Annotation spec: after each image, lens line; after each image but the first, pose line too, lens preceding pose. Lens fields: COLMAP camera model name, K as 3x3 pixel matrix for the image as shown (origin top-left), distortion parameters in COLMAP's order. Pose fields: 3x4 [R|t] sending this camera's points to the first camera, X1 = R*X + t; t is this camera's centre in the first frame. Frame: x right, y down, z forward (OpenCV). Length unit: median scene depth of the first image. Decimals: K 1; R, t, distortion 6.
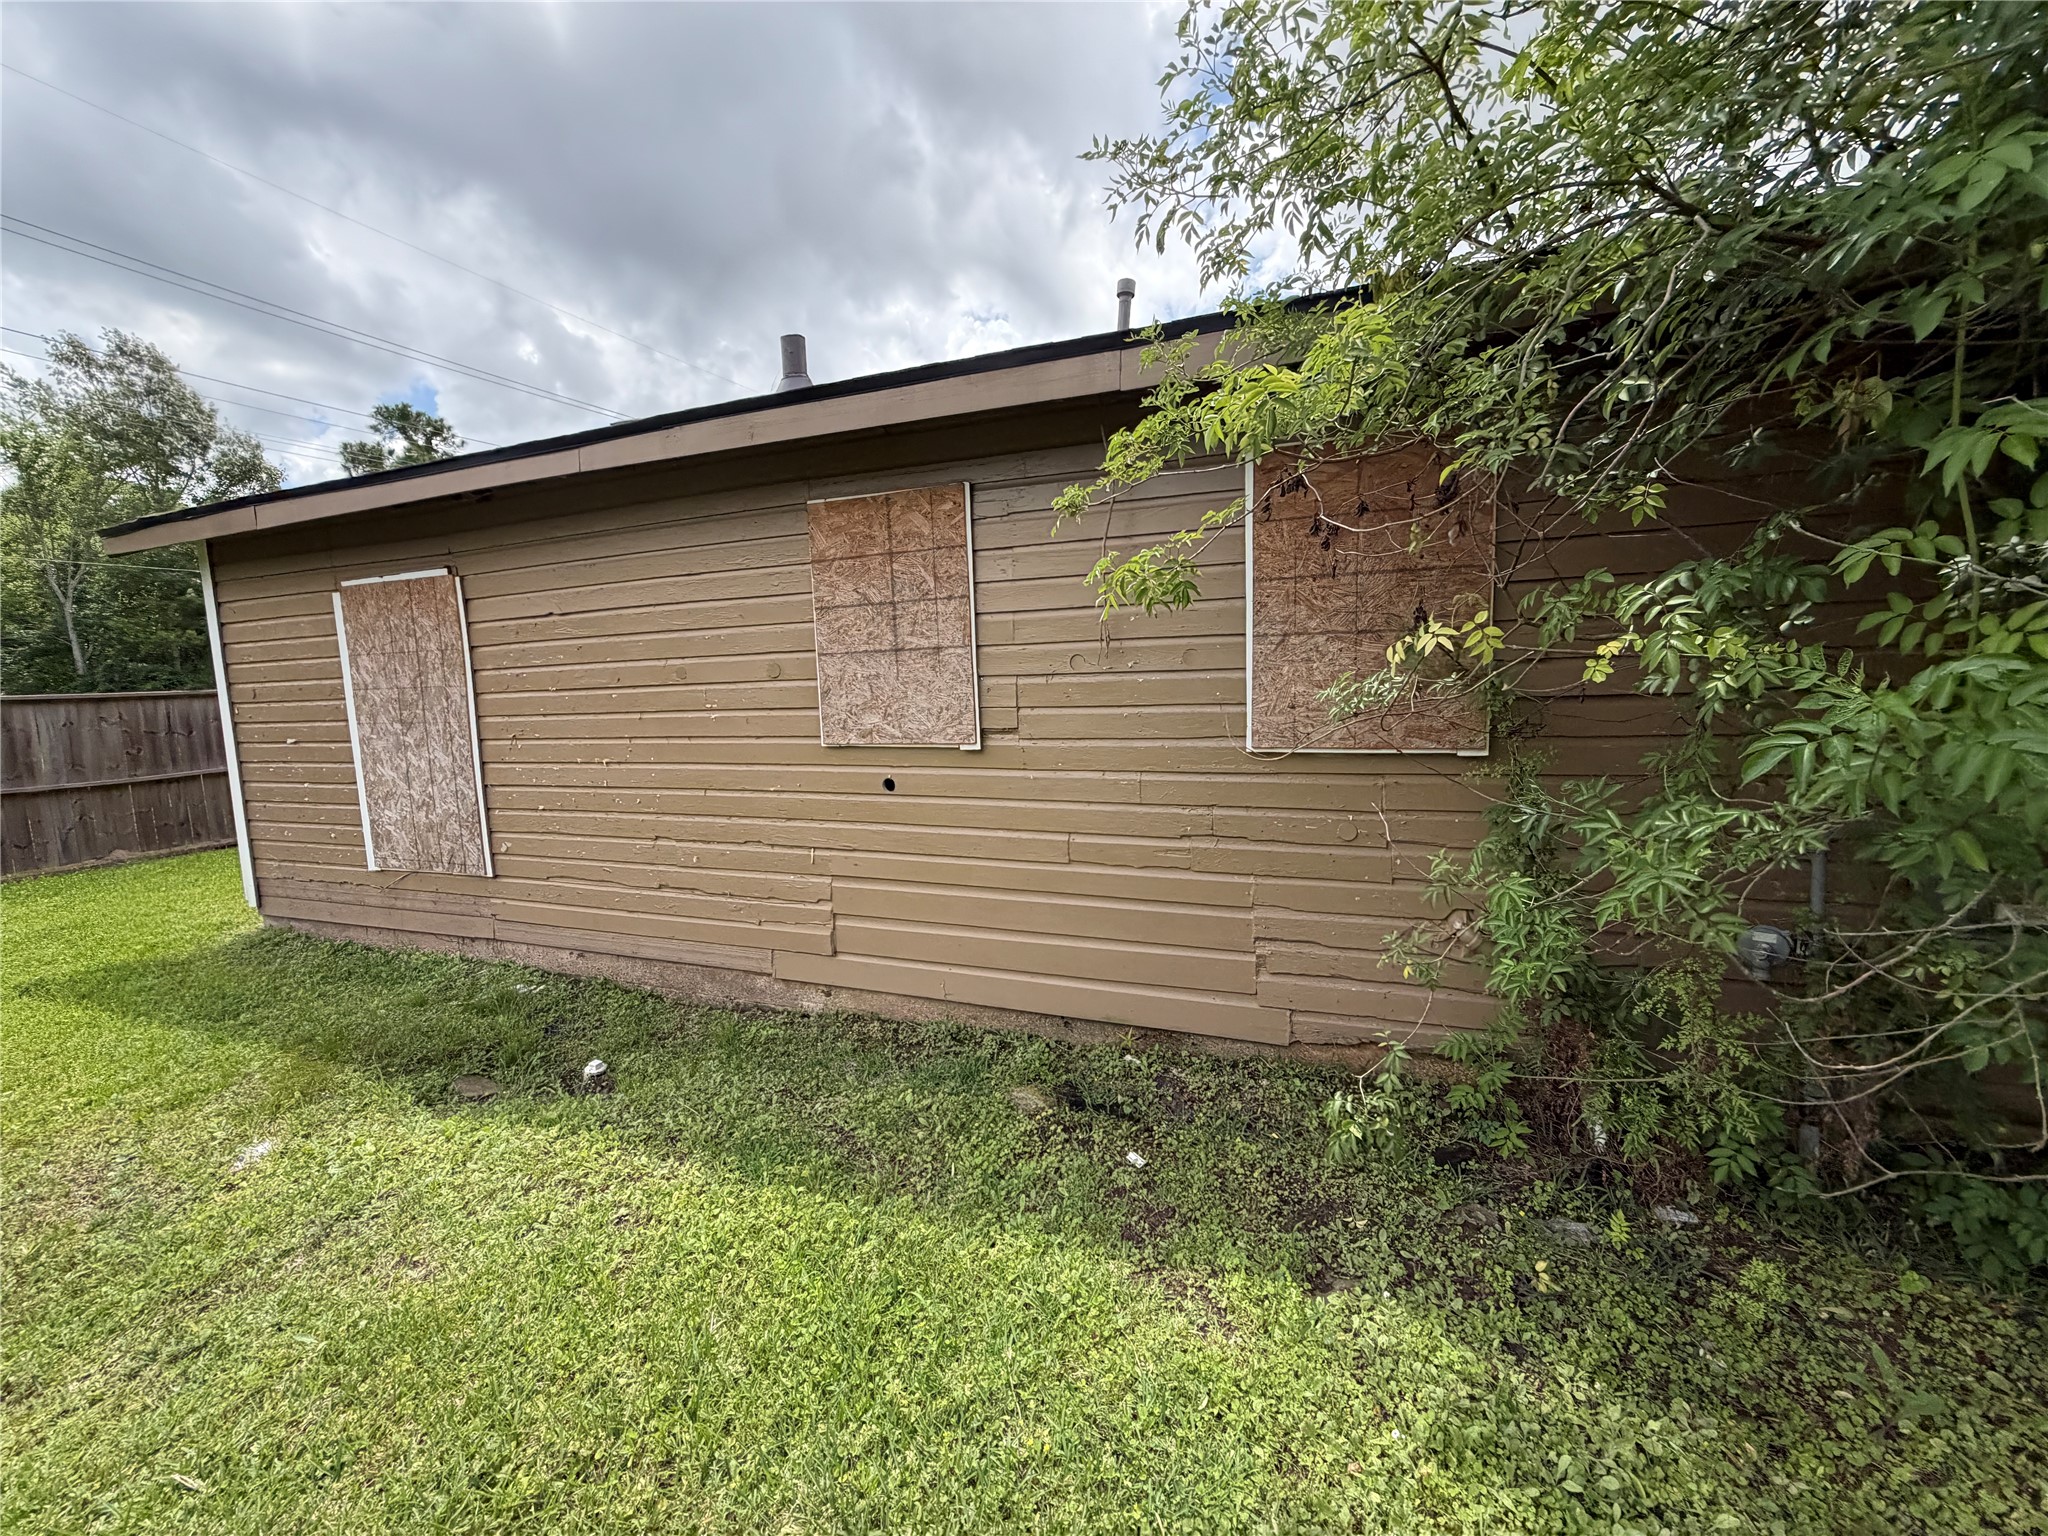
lens RADIAL K [[822.2, 0, 1026.1], [0, 822.2, 762.8], [0, 0, 1]] dist [0.000429, 0.000004]
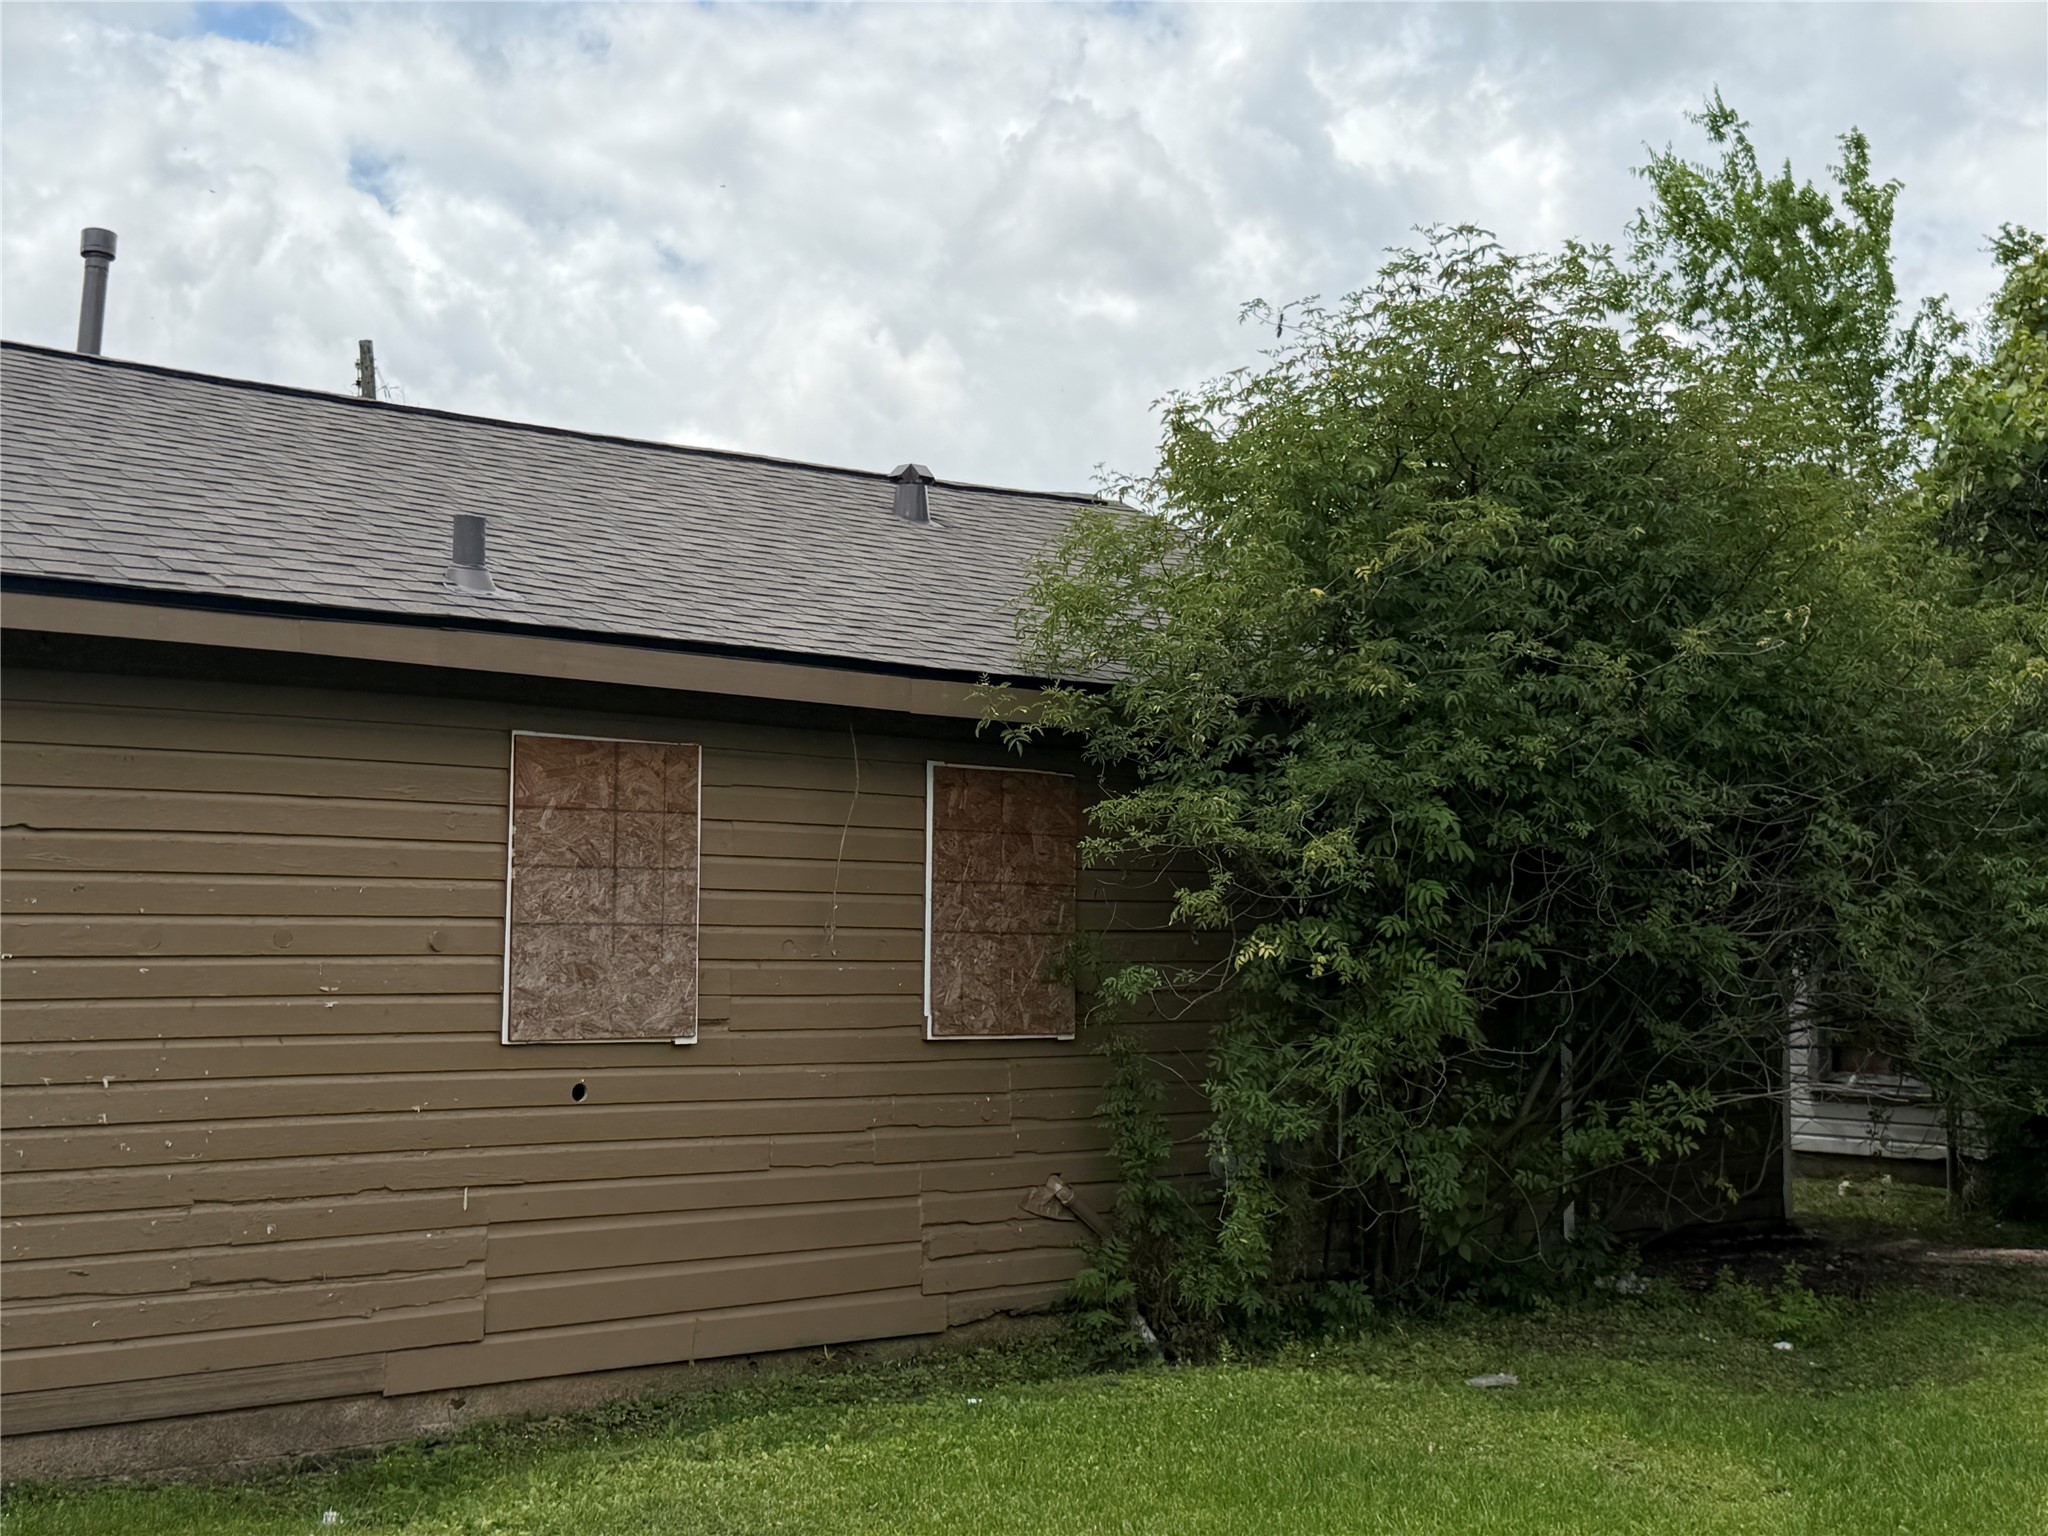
lens RADIAL K [[2687.1, 0, 1024.1], [0, 2687.1, 768.1], [0, 0, 1]] dist [0.089520, 0.000000]
pose [[0.446362, 0.095375, 0.889755, -2.318513], [0.069719, 0.987575, -0.140836, 0.114386], [-0.892132, 0.124897, 0.434166, -0.547673]]
